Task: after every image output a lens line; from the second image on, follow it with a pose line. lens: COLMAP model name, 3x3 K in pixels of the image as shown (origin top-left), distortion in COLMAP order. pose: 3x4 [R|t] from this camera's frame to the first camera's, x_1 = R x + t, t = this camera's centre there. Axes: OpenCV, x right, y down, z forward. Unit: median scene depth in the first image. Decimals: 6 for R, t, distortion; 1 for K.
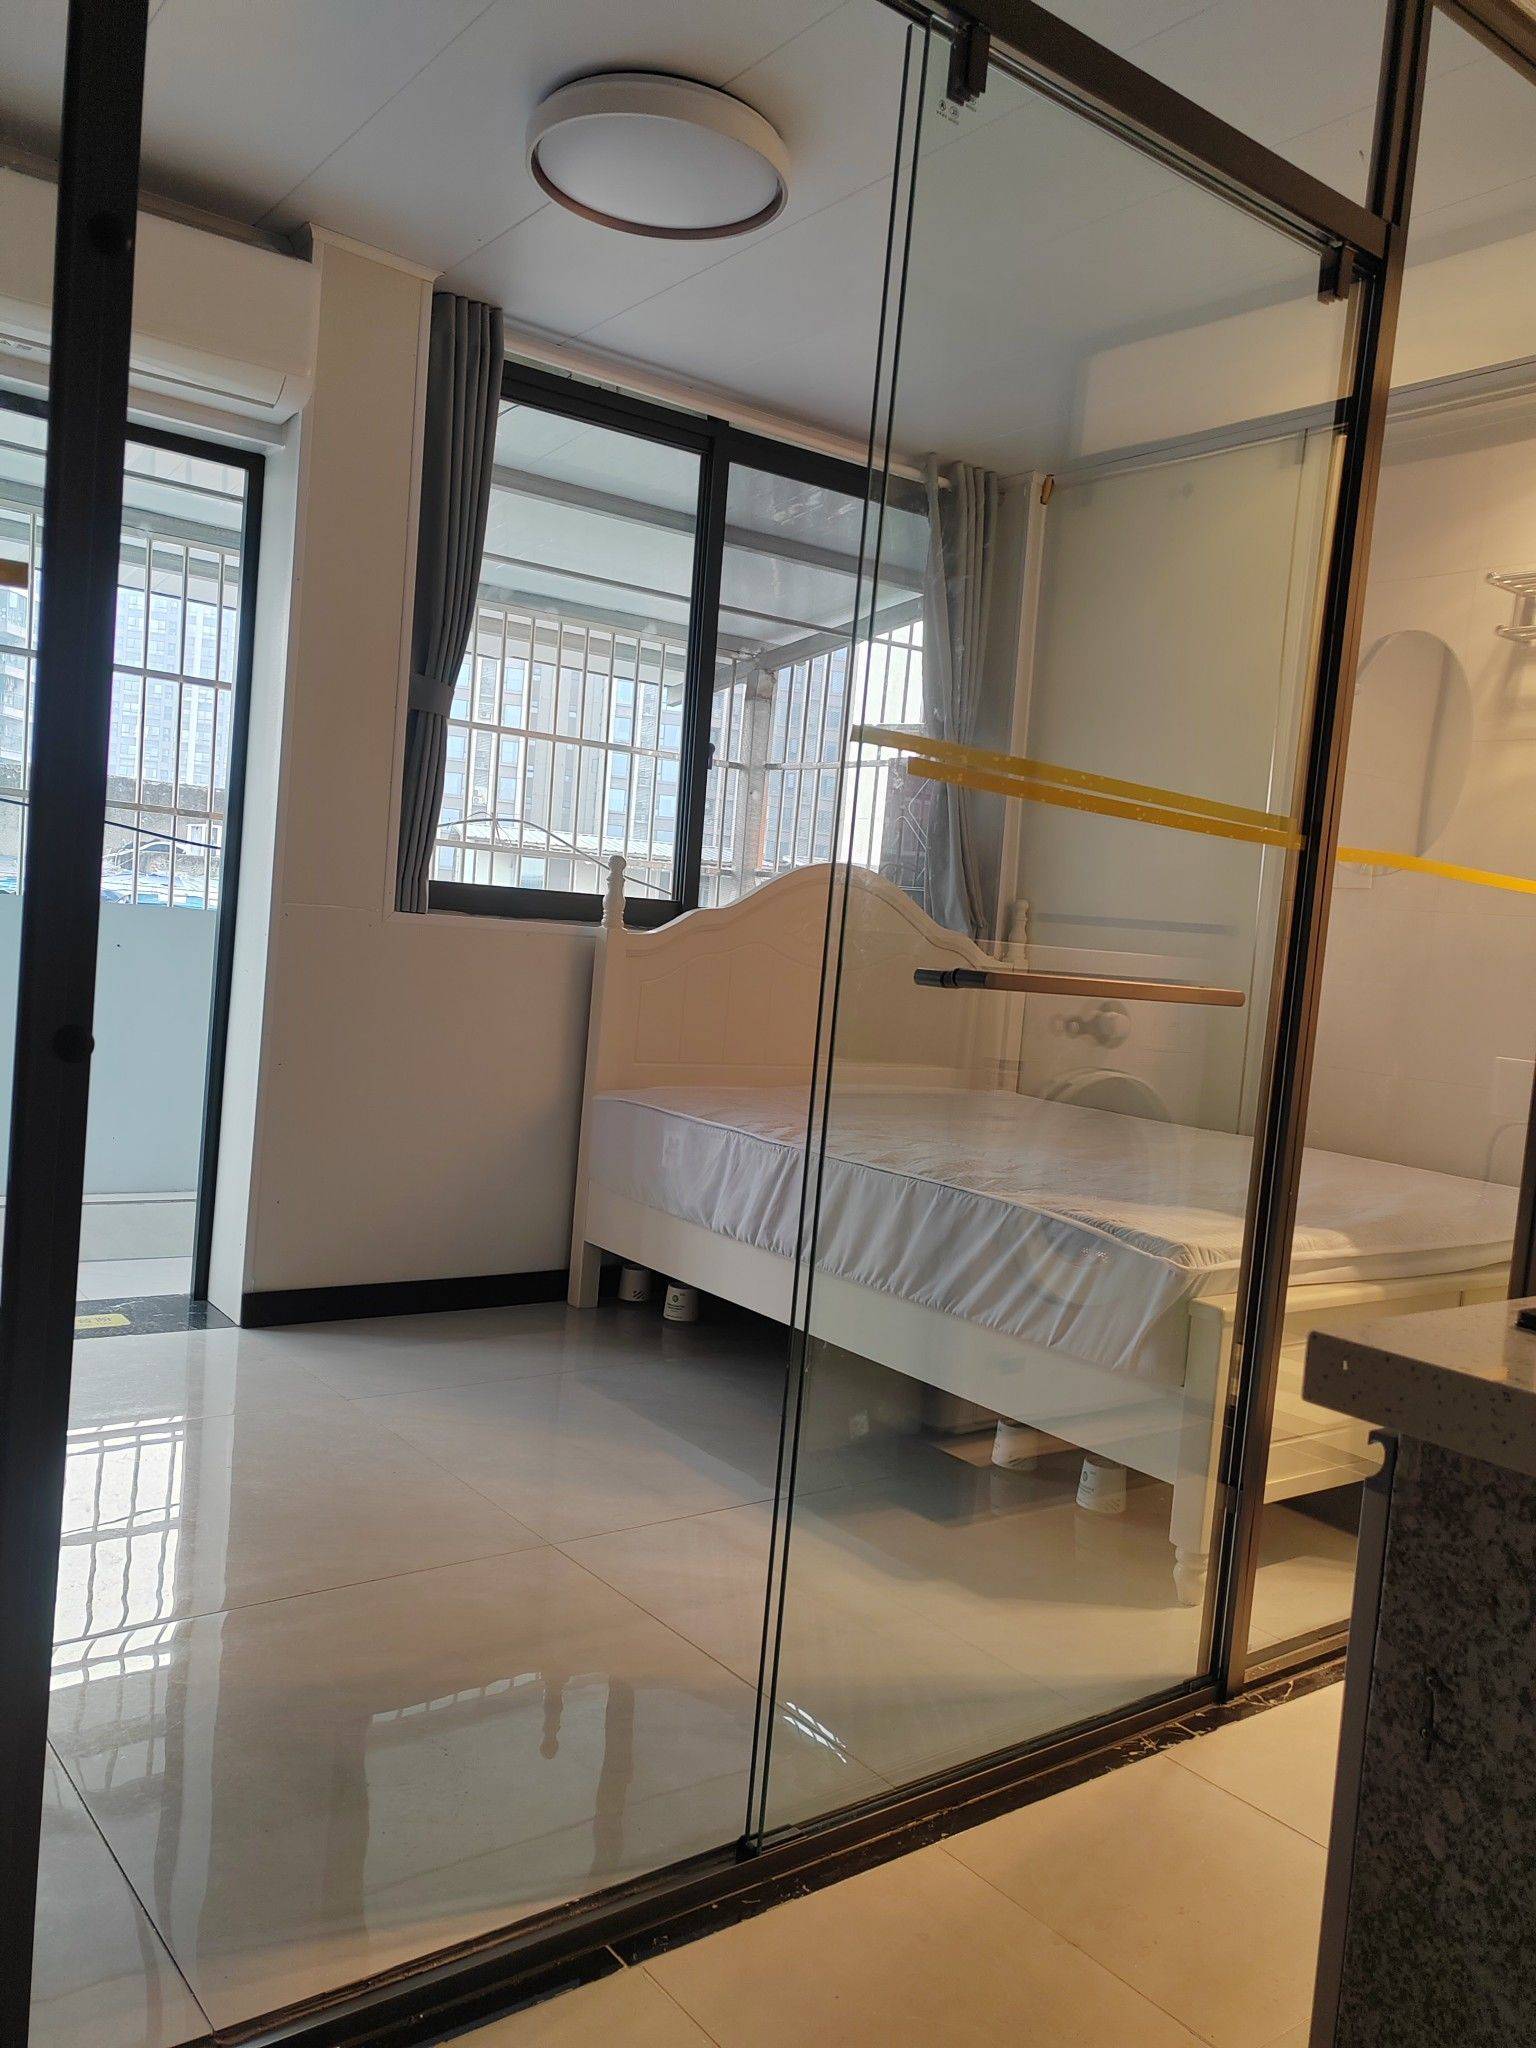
lens RADIAL K [[1575.7, 0, 762.7], [0, 1575.7, 1015.3], [0, 0, 1]] dist [0.000556, 0.035955]
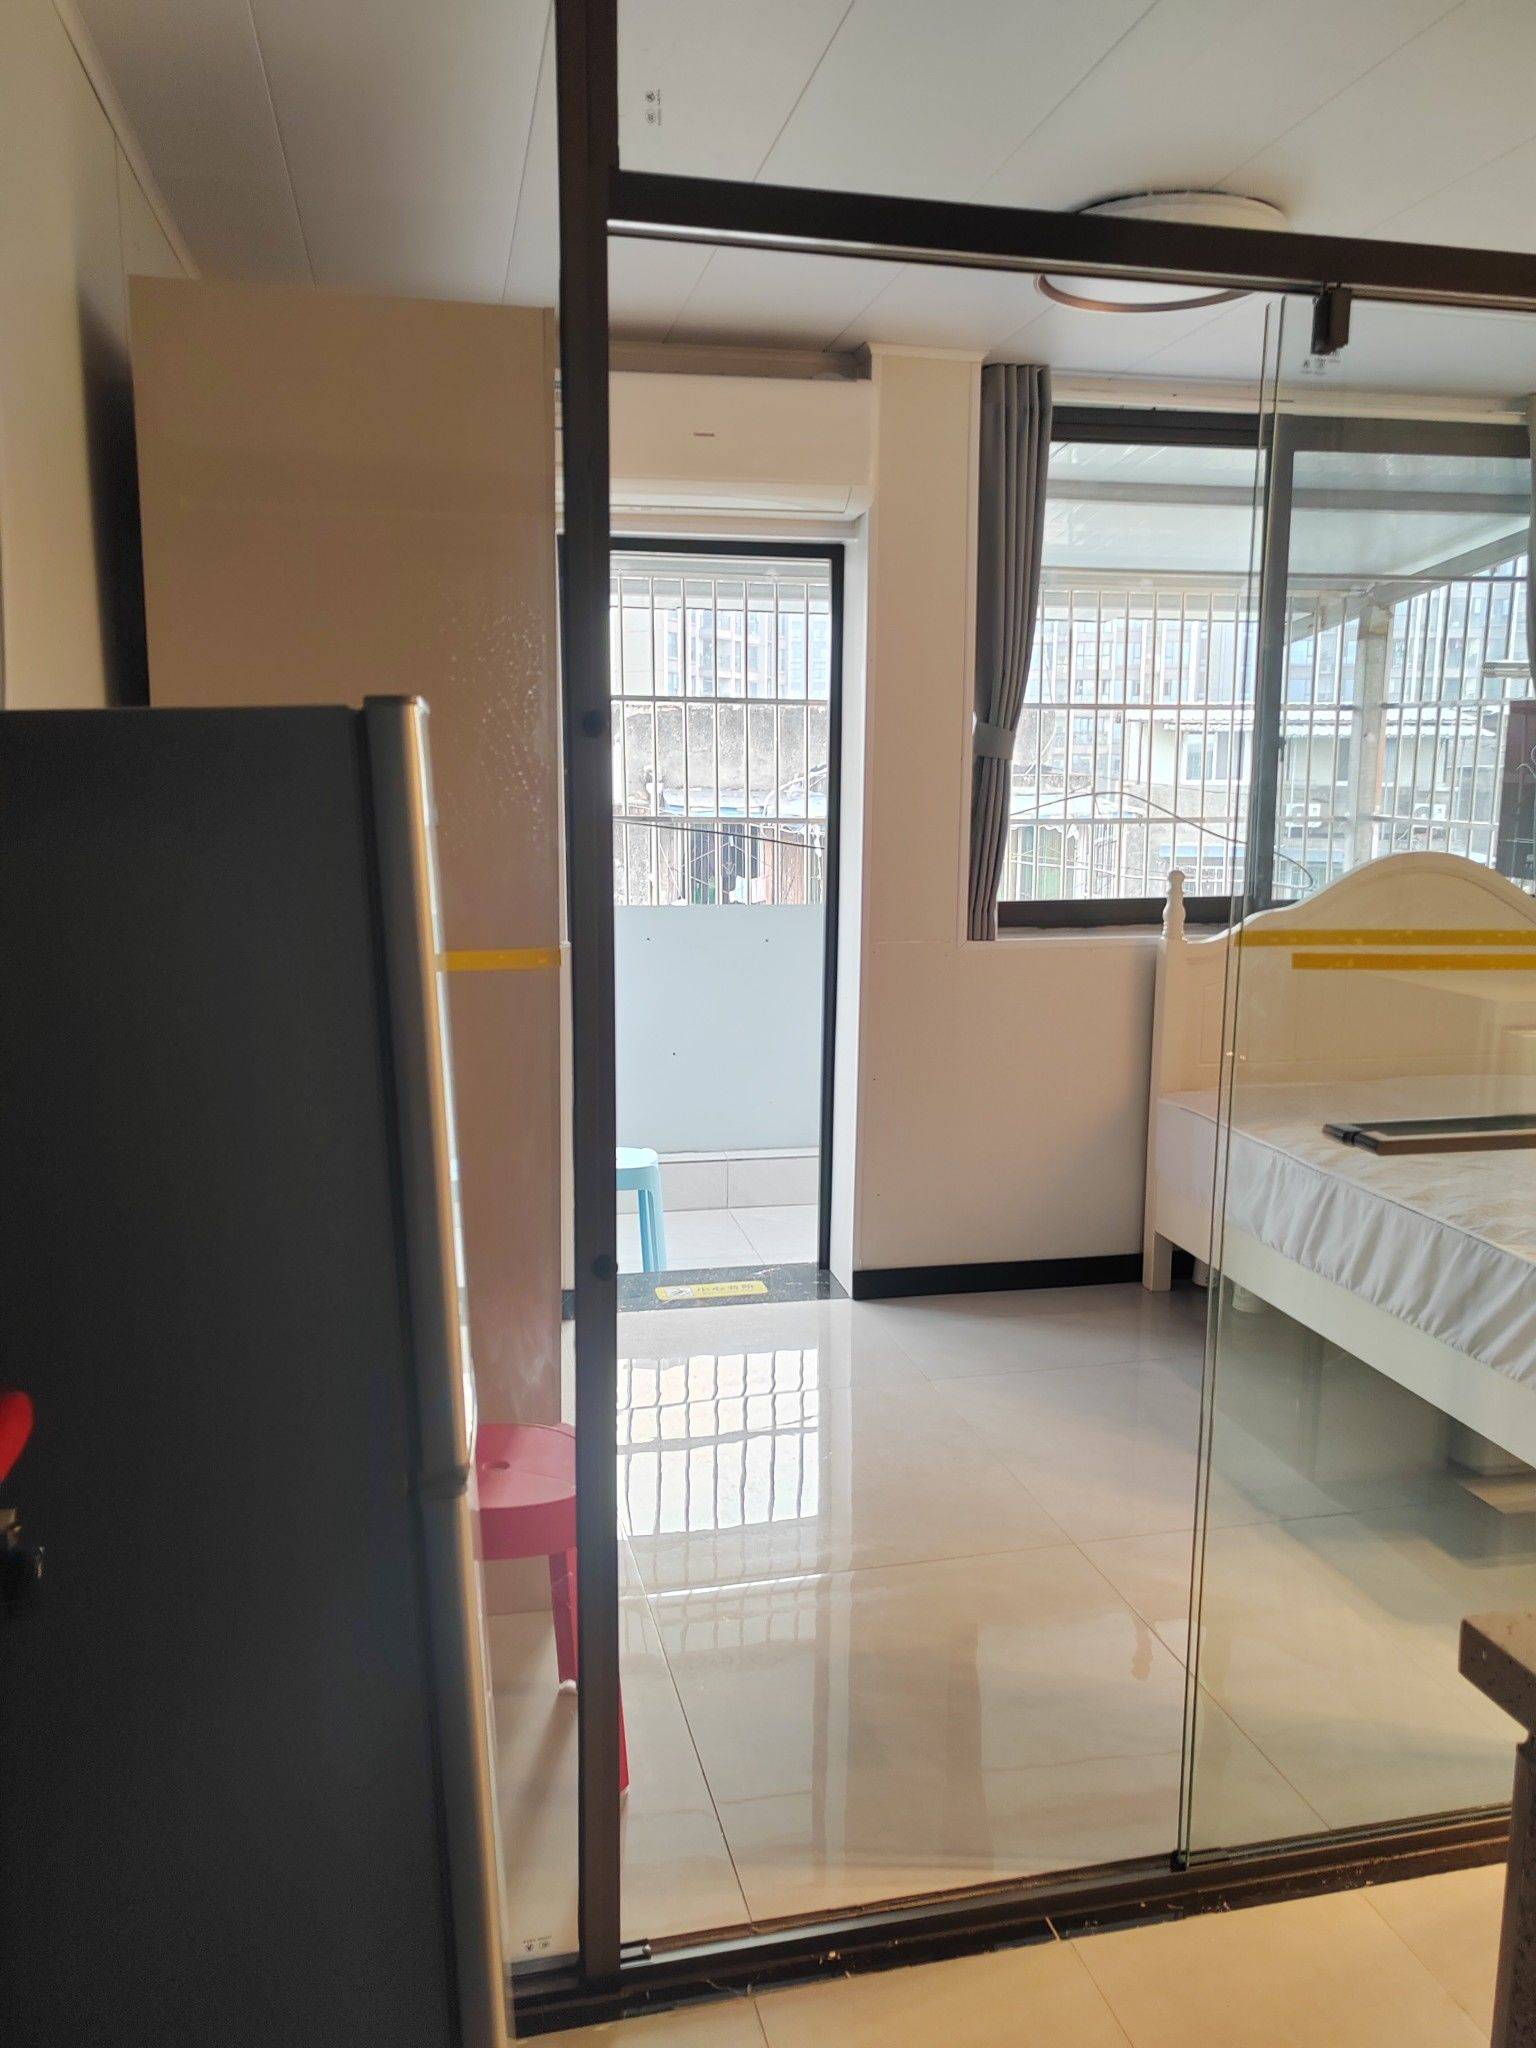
lens RADIAL K [[1563.7, 0, 764.5], [0, 1563.7, 1012.1], [0, 0, 1]] dist [0.019590, 0.005304]
pose [[0.910456, -0.015088, -0.413331, 0.116505], [0.046947, 0.996646, 0.067031, -0.119622], [0.410933, -0.080433, 0.908110, -0.095283]]
